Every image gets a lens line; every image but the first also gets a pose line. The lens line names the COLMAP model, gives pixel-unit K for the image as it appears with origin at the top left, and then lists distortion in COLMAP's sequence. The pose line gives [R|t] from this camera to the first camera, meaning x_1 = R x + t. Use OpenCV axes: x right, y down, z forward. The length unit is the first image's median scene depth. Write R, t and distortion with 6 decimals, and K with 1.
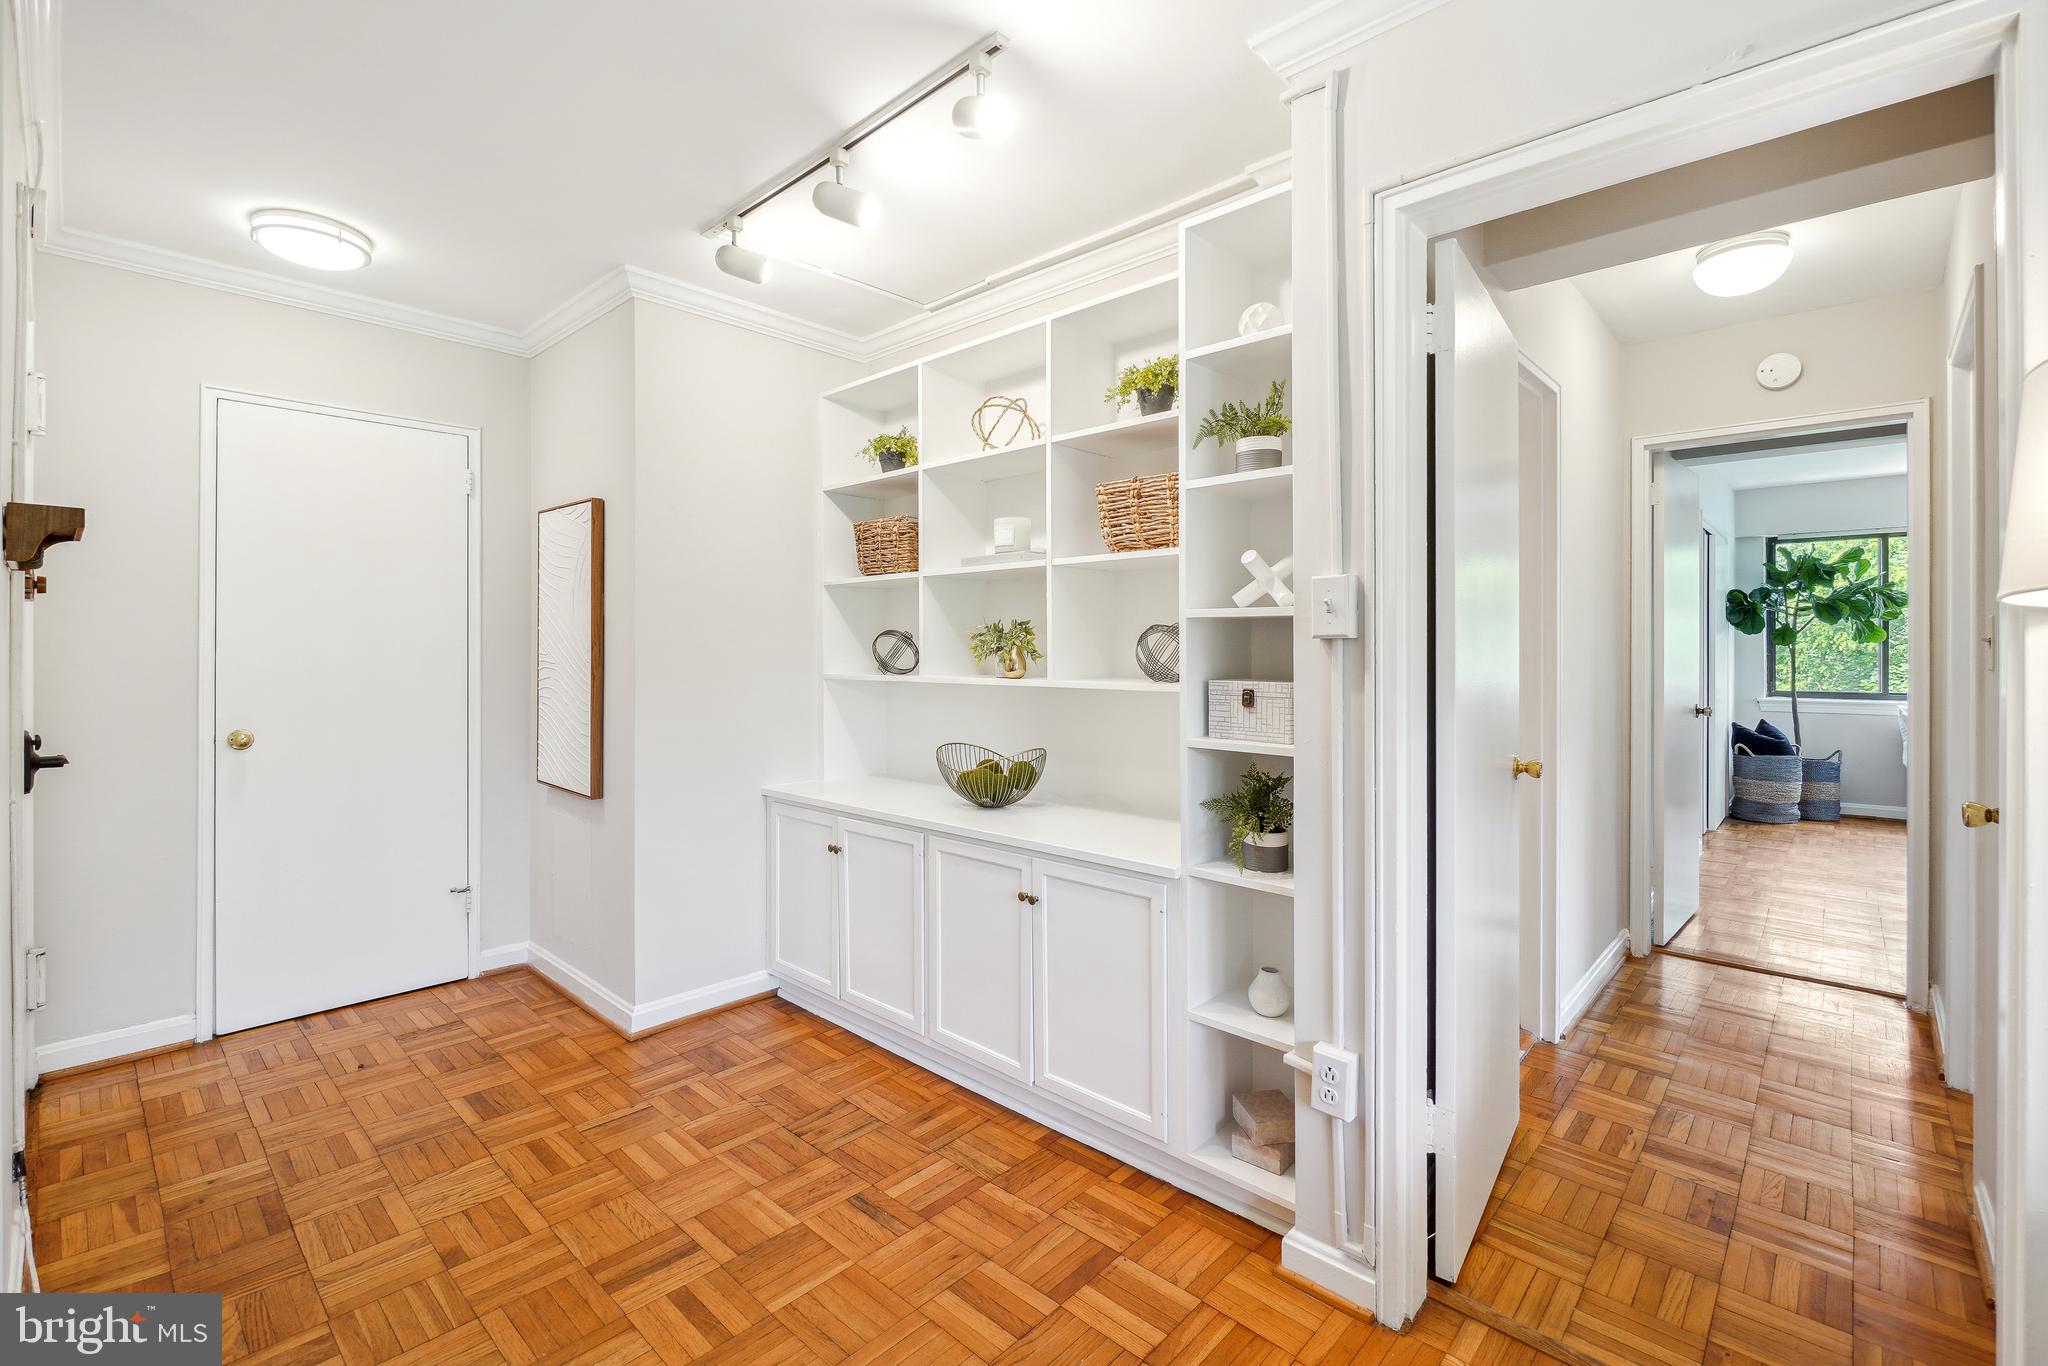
lens RADIAL K [[894.0, 0, 1021.7], [0, 894.0, 653.3], [0, 0, 1]] dist [-0.002526, 0.000840]
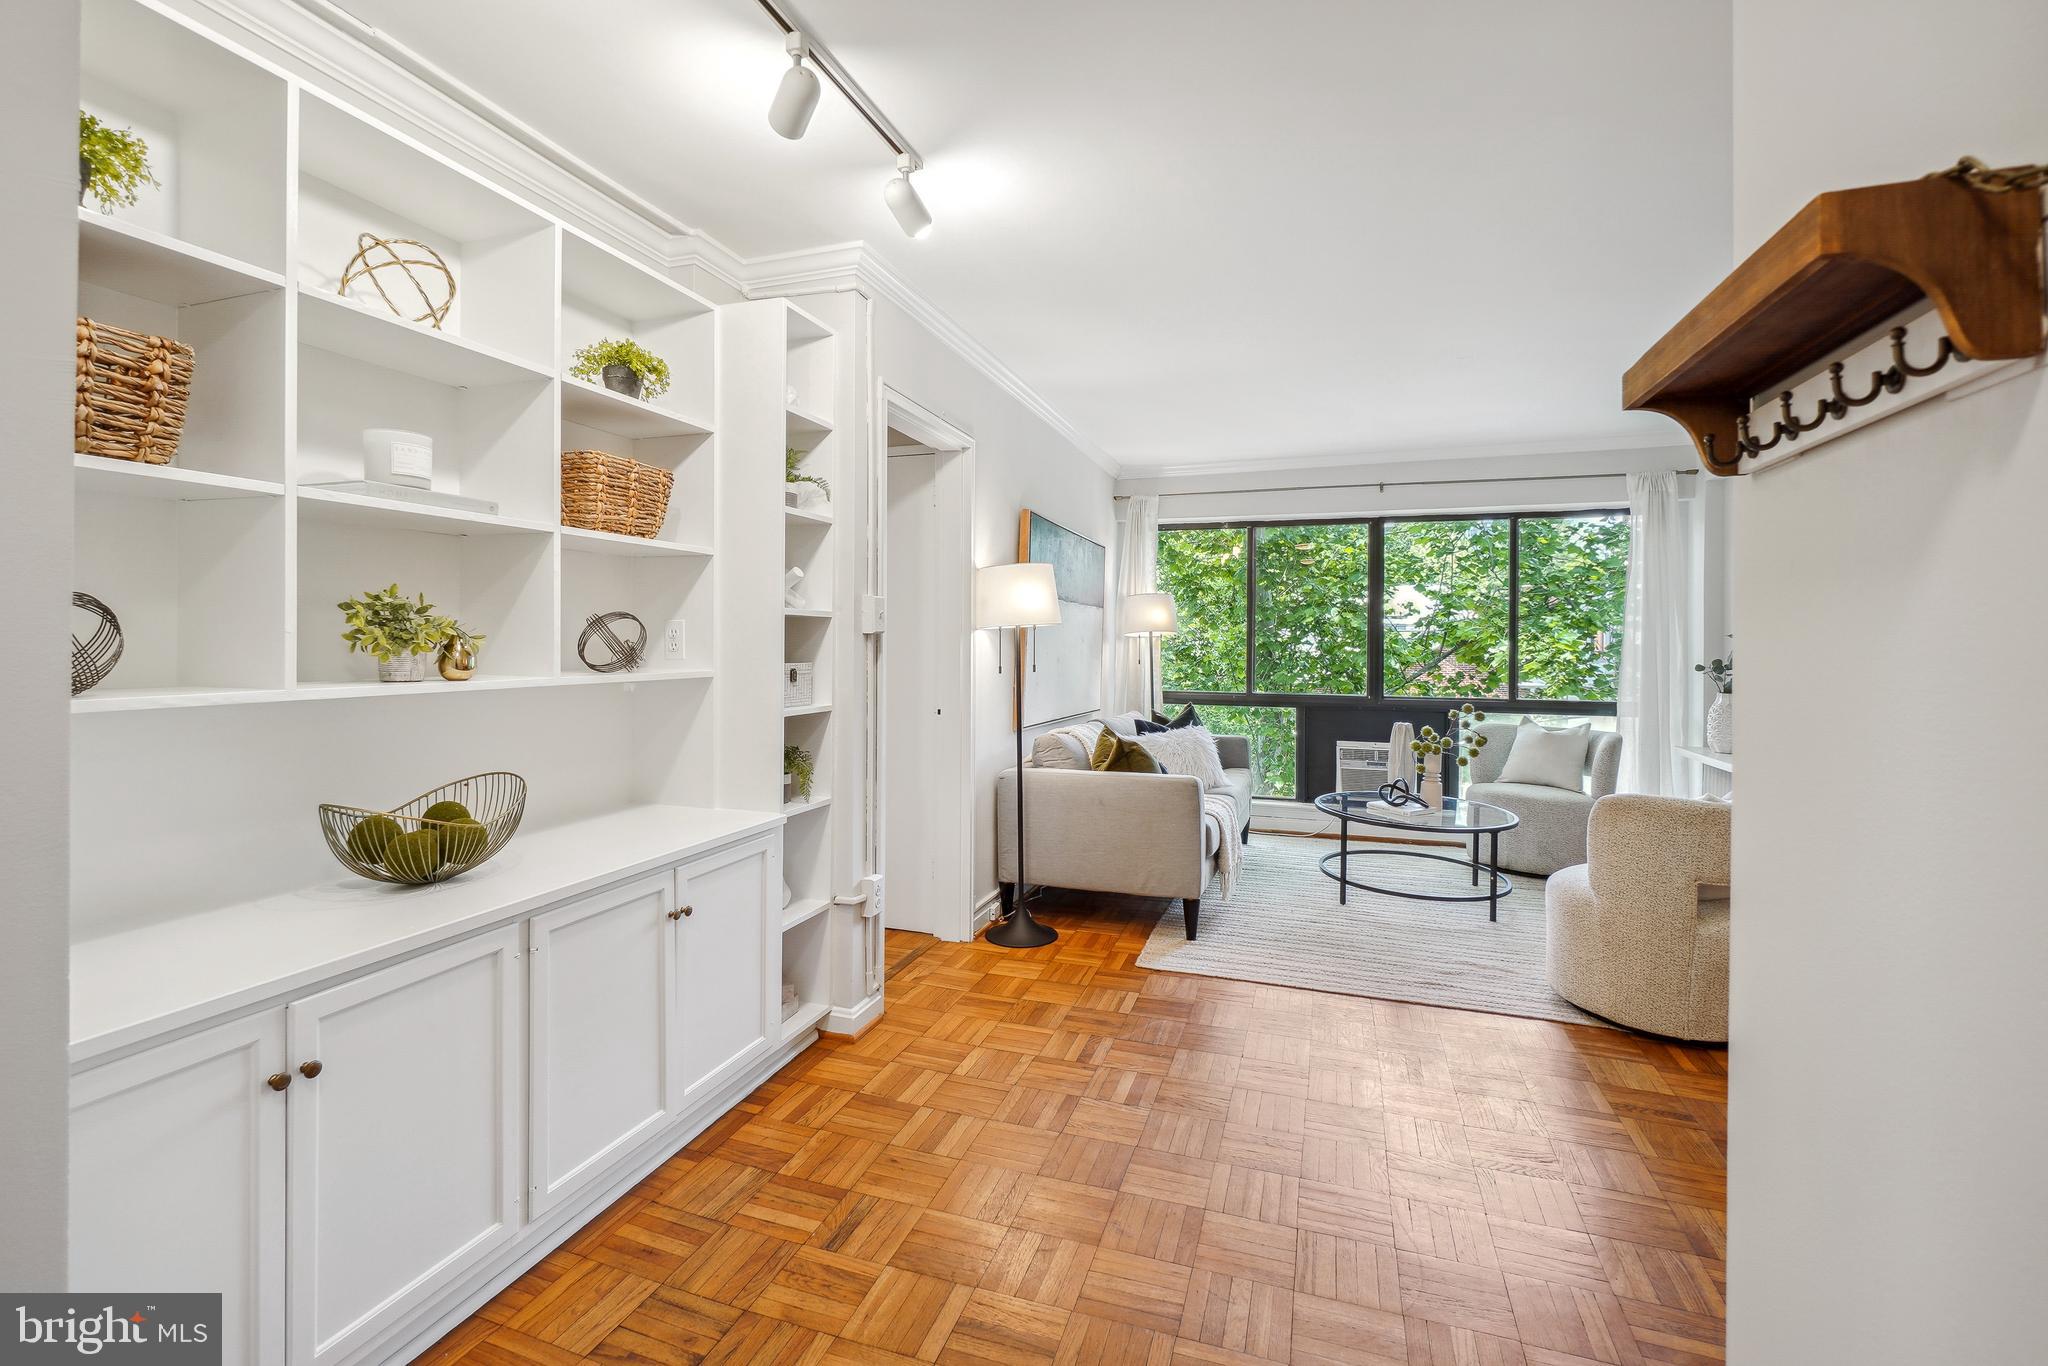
lens RADIAL K [[894.0, 0, 1002.1], [0, 894.0, 638.5], [0, 0, 1]] dist [-0.002526, 0.000840]
pose [[-0.387300, -0.003252, 0.921948, -1.081337], [-0.003813, 0.999991, 0.001926, -0.009478], [-0.921946, -0.002769, -0.387309, 1.186839]]
